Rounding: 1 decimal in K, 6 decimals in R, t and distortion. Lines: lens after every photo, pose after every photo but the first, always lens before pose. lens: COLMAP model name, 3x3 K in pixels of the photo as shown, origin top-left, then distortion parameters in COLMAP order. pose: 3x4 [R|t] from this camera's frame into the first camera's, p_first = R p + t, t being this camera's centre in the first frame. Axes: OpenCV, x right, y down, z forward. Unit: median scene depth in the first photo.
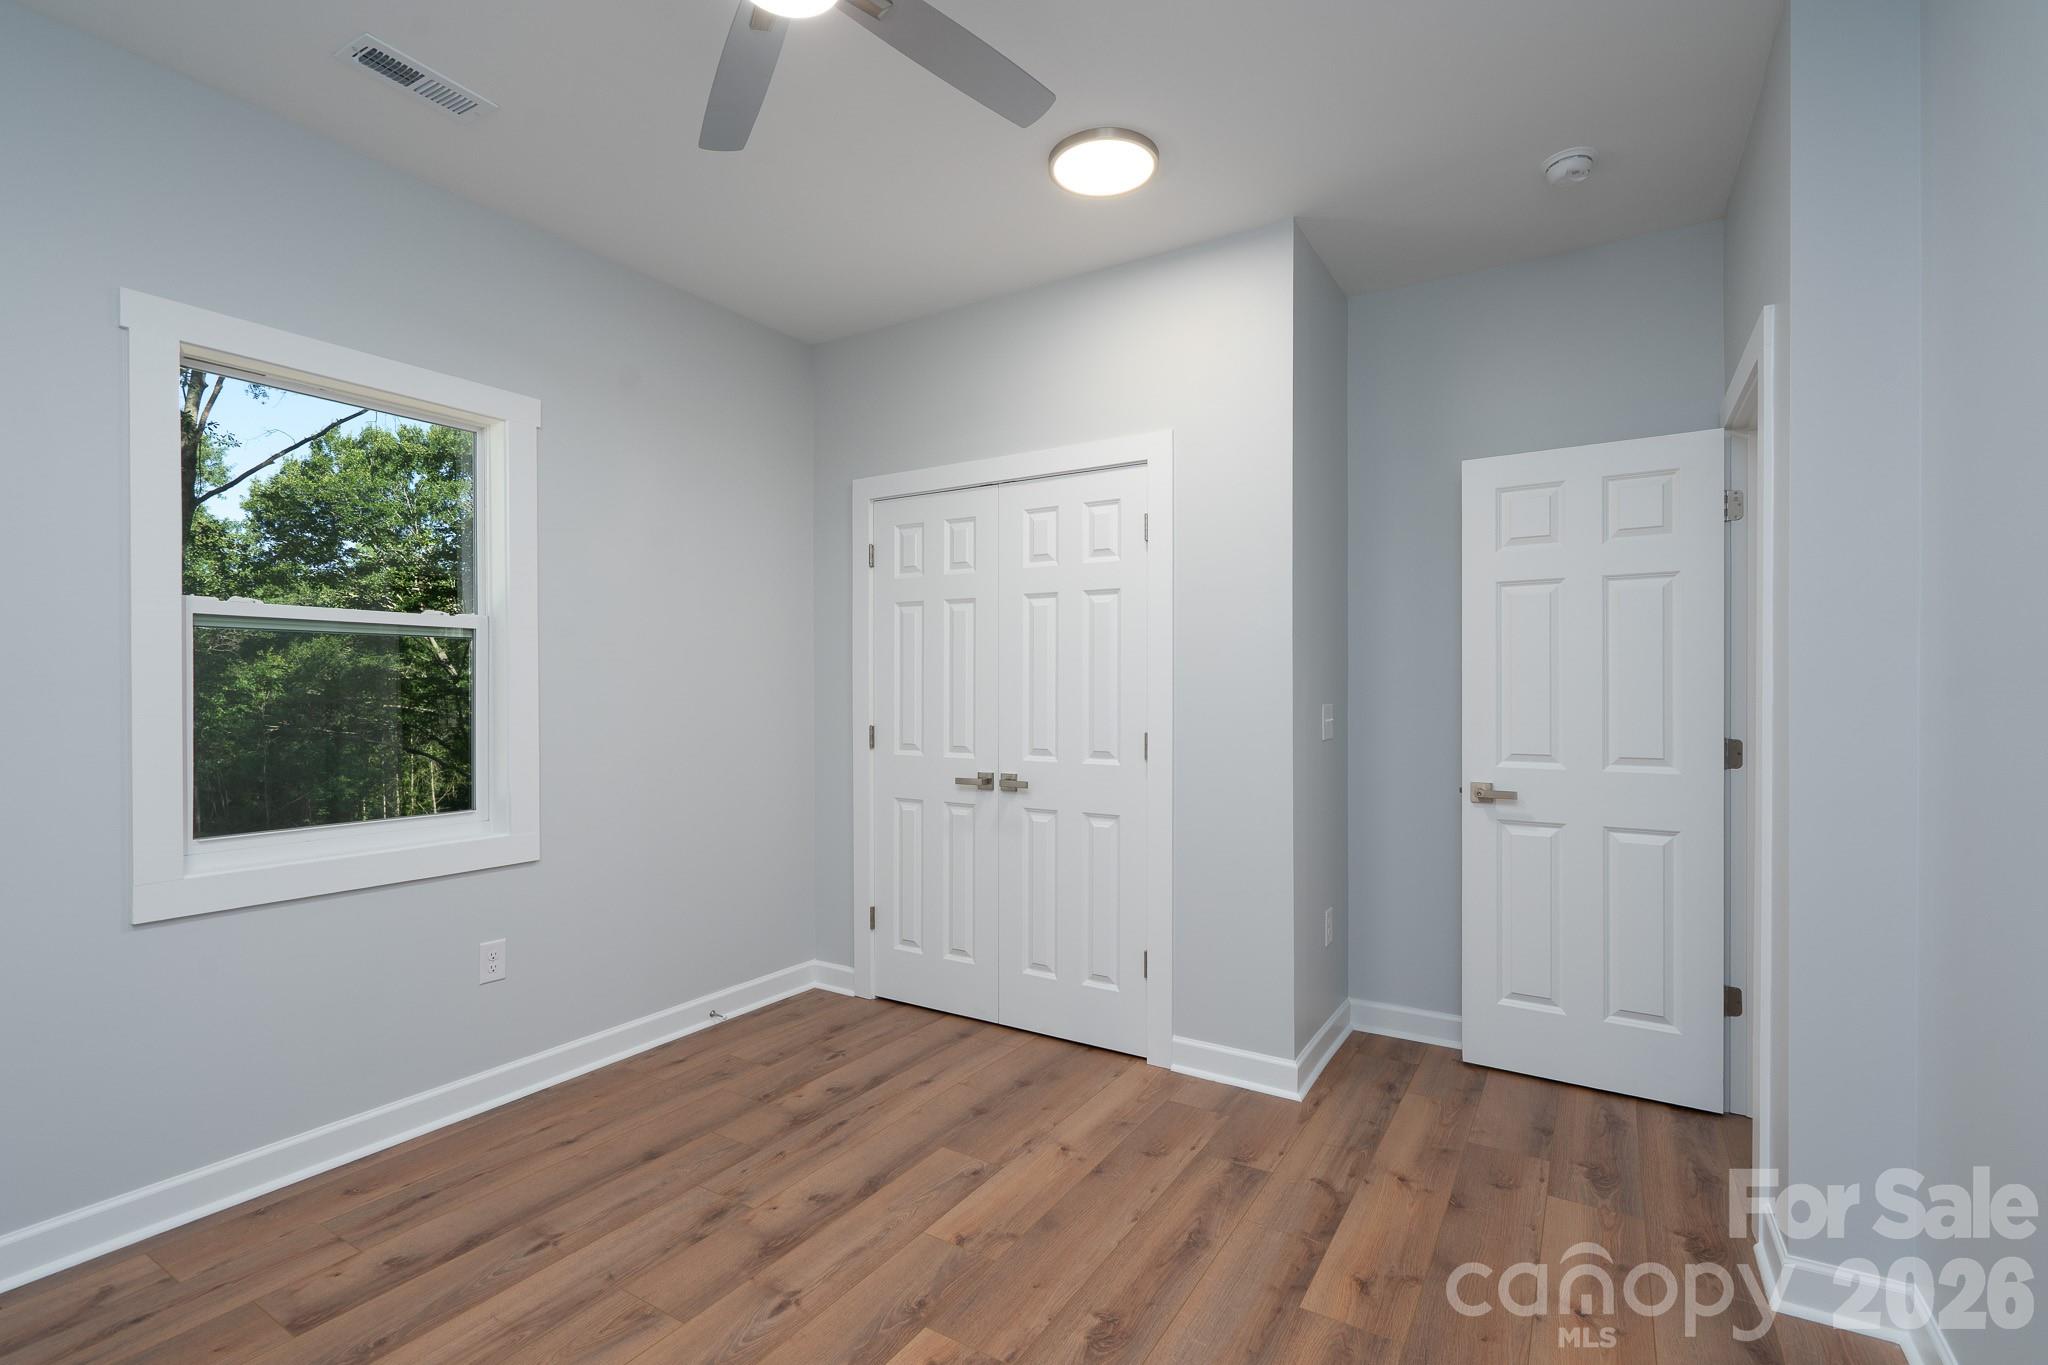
lens RADIAL K [[907.9, 0, 1036.4], [0, 907.9, 686.1], [0, 0, 1]] dist [0.001094, 0.000469]
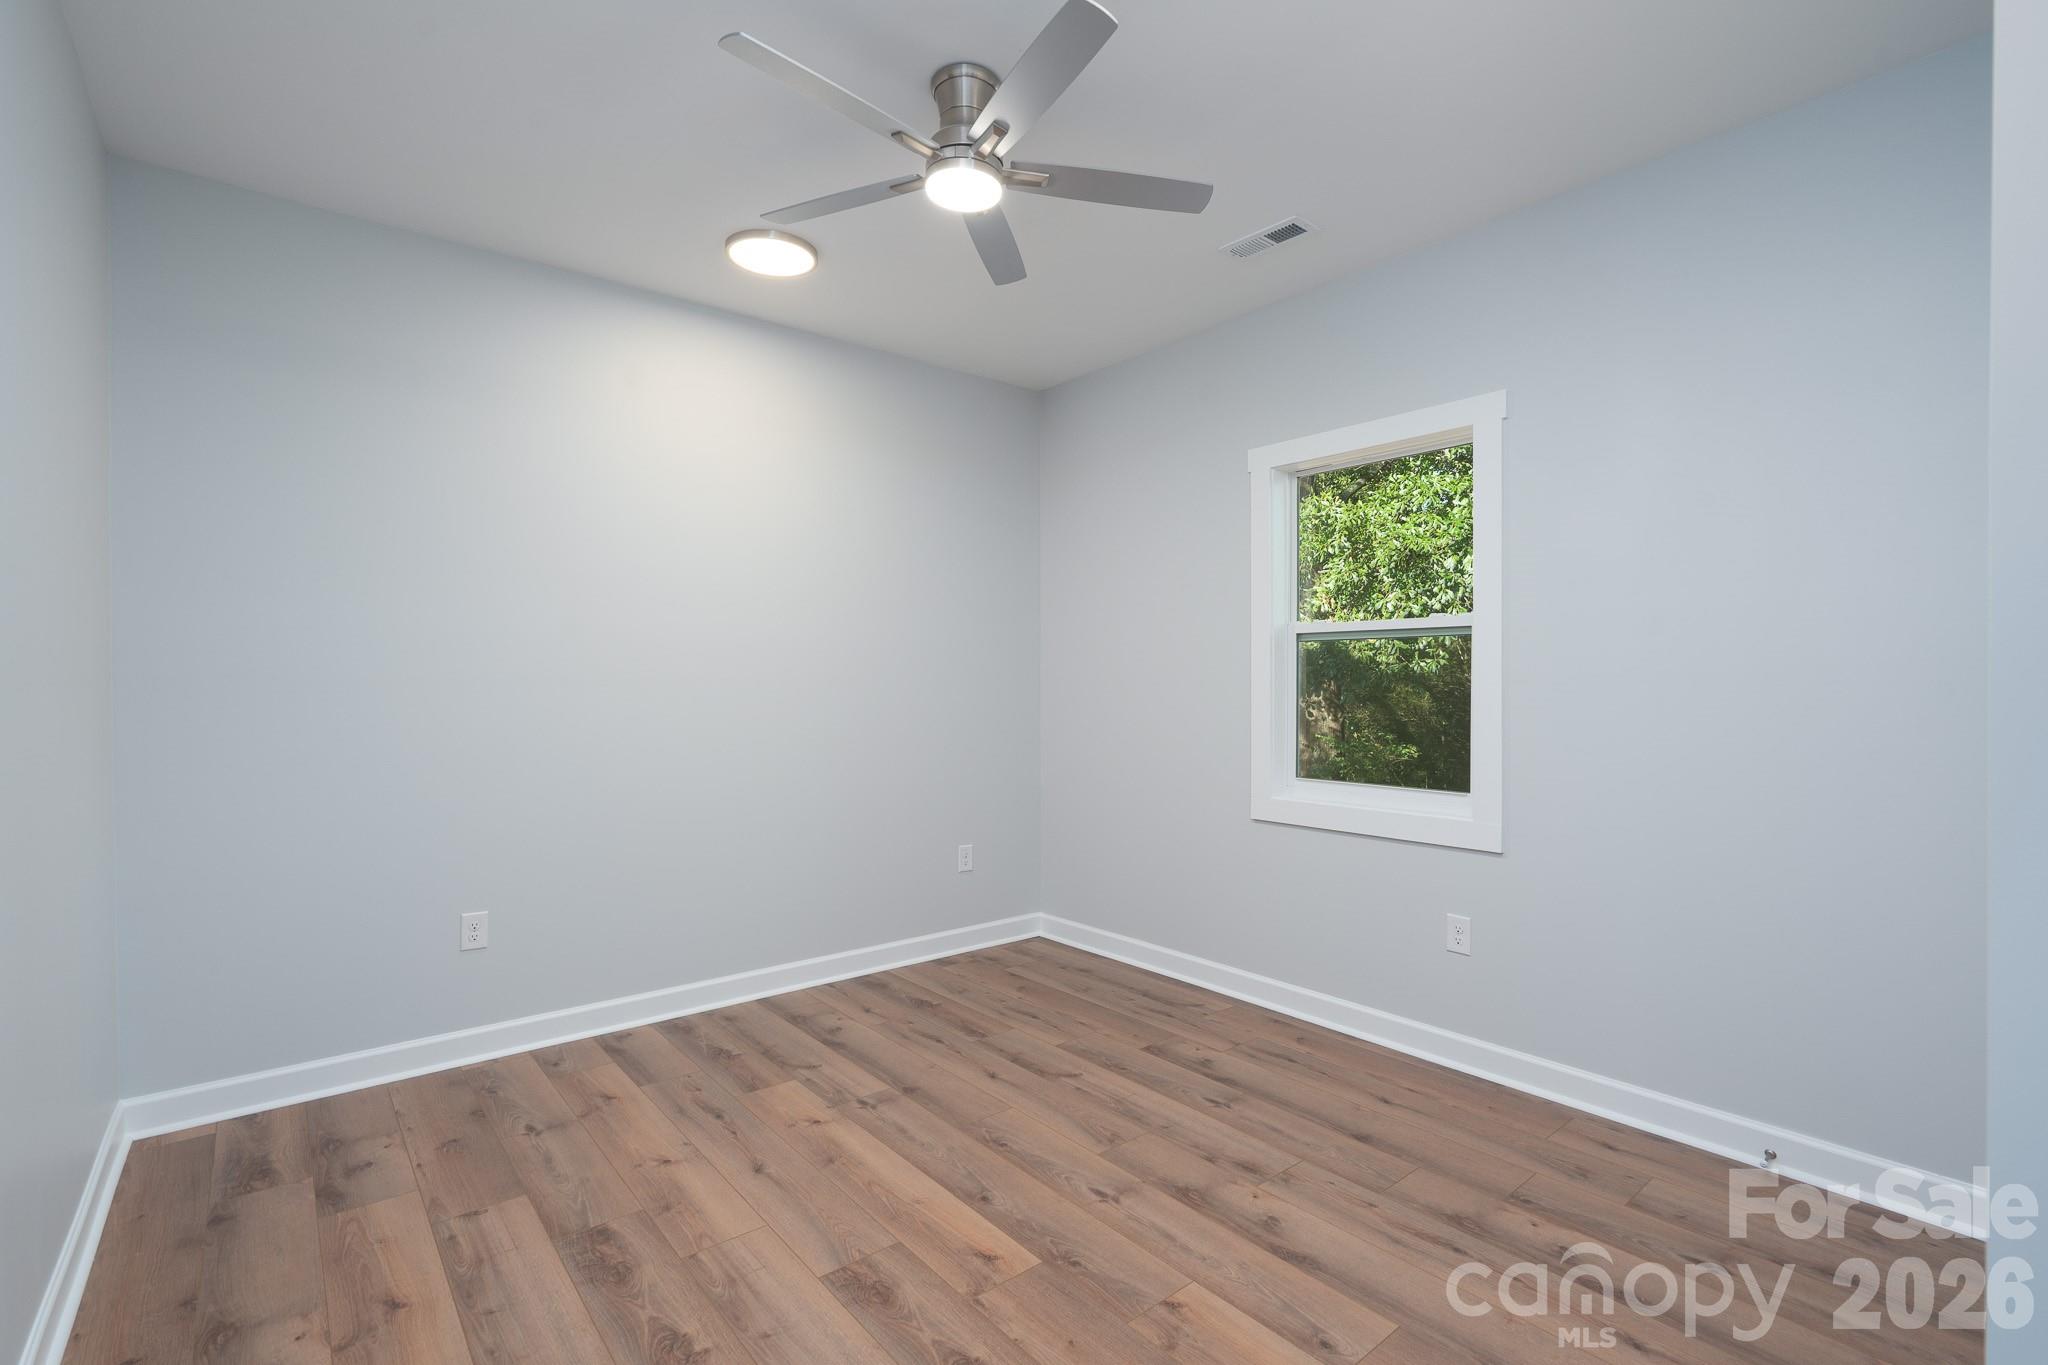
lens RADIAL K [[955.4, 0, 1027.5], [0, 955.4, 692.0], [0, 0, 1]] dist [-0.000557, -0.000039]
pose [[-0.325742, 0.010539, -0.945400, 0.786699], [0.005234, 0.999943, 0.009343, 0.004327], [0.945444, -0.001905, -0.325778, 1.104131]]
